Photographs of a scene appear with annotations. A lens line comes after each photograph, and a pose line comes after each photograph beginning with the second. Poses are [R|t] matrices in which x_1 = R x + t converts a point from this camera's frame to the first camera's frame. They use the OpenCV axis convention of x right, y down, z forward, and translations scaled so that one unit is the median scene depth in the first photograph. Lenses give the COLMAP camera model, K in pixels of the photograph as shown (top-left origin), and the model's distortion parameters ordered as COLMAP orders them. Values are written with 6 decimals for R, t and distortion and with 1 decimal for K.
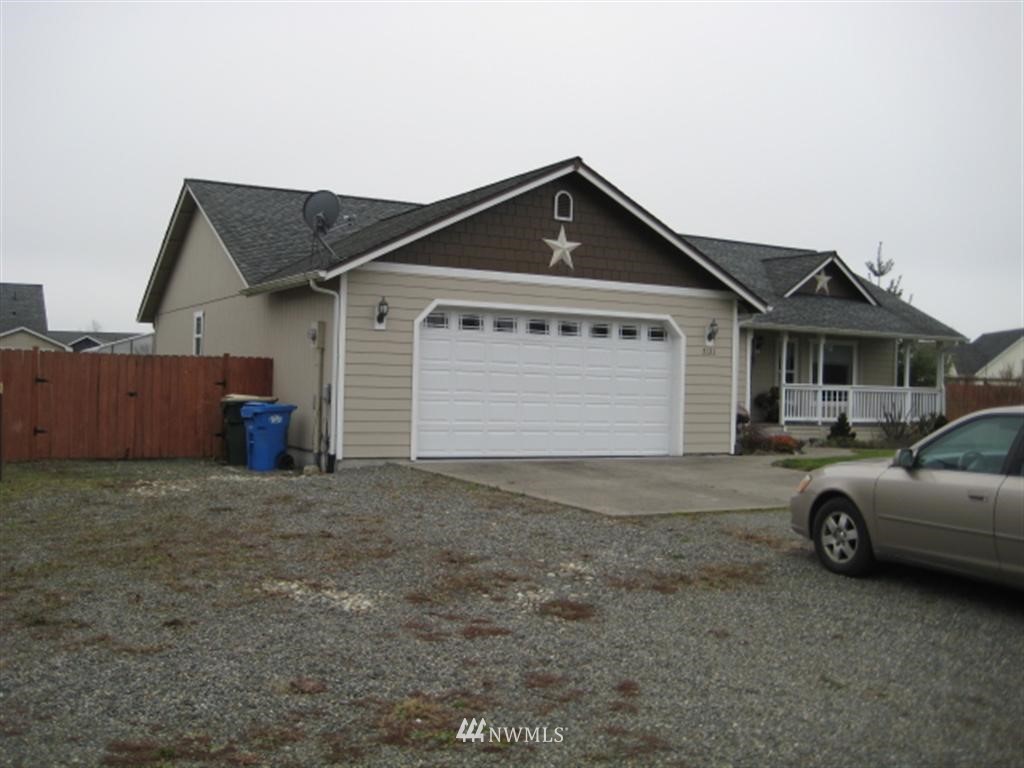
lens RADIAL K [[1038.2, 0, 512.0], [0, 1038.2, 384.0], [0, 0, 1]] dist [-0.095912, 0.019900]
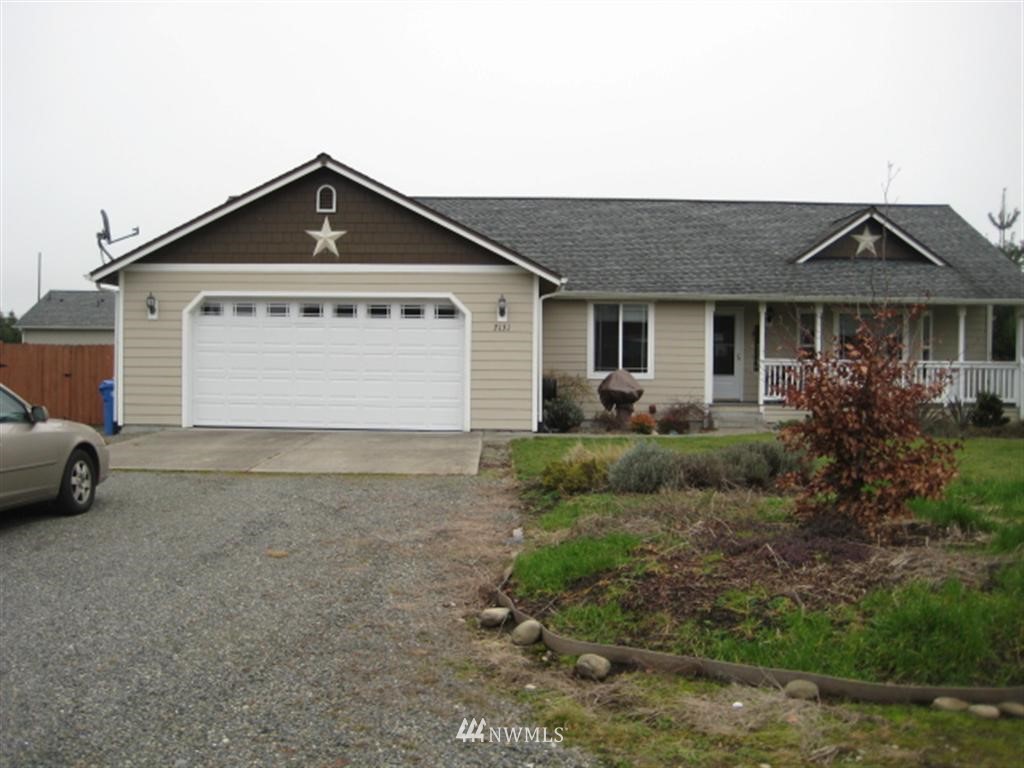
lens RADIAL K [[1038.2, 0, 512.0], [0, 1038.2, 384.0], [0, 0, 1]] dist [-0.095912, 0.019900]
pose [[0.868782, -0.004825, -0.495171, 0.720029], [0.011386, 0.999883, 0.010233, 0.013565], [0.495064, -0.014528, 0.868735, 0.141869]]
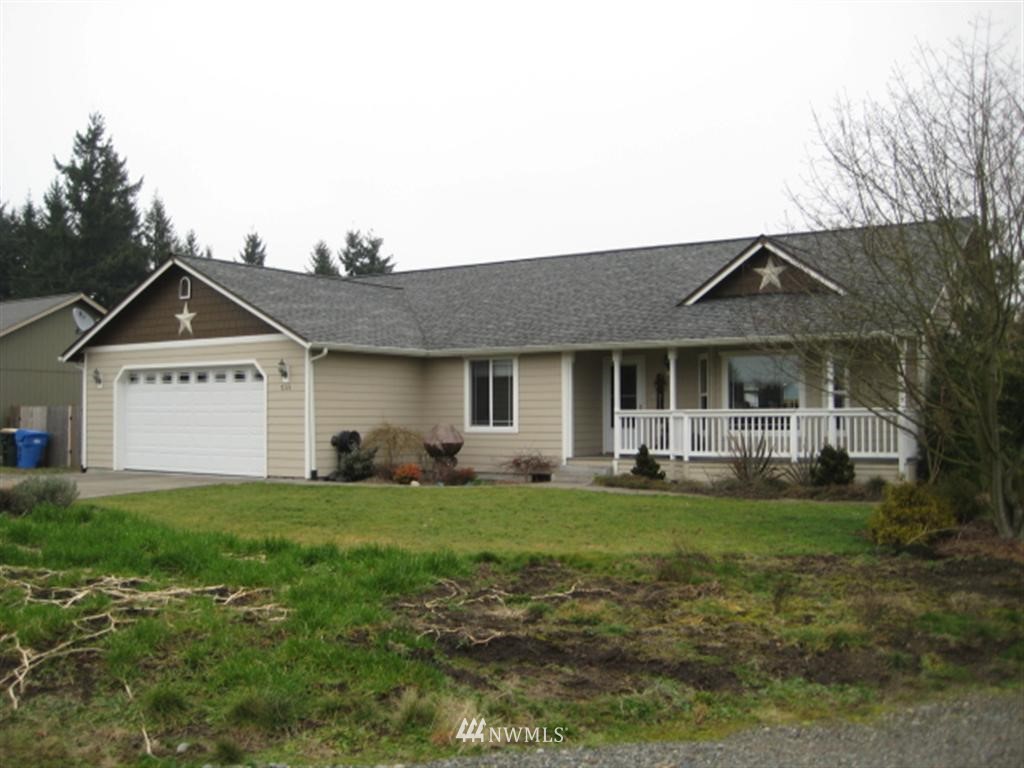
lens RADIAL K [[1038.2, 0, 512.0], [0, 1038.2, 384.0], [0, 0, 1]] dist [-0.095912, 0.019900]
pose [[0.459208, -0.054684, -0.886644, 1.366605], [0.015277, 0.998442, -0.053667, 0.031306], [0.888197, 0.011099, 0.459328, 0.725100]]
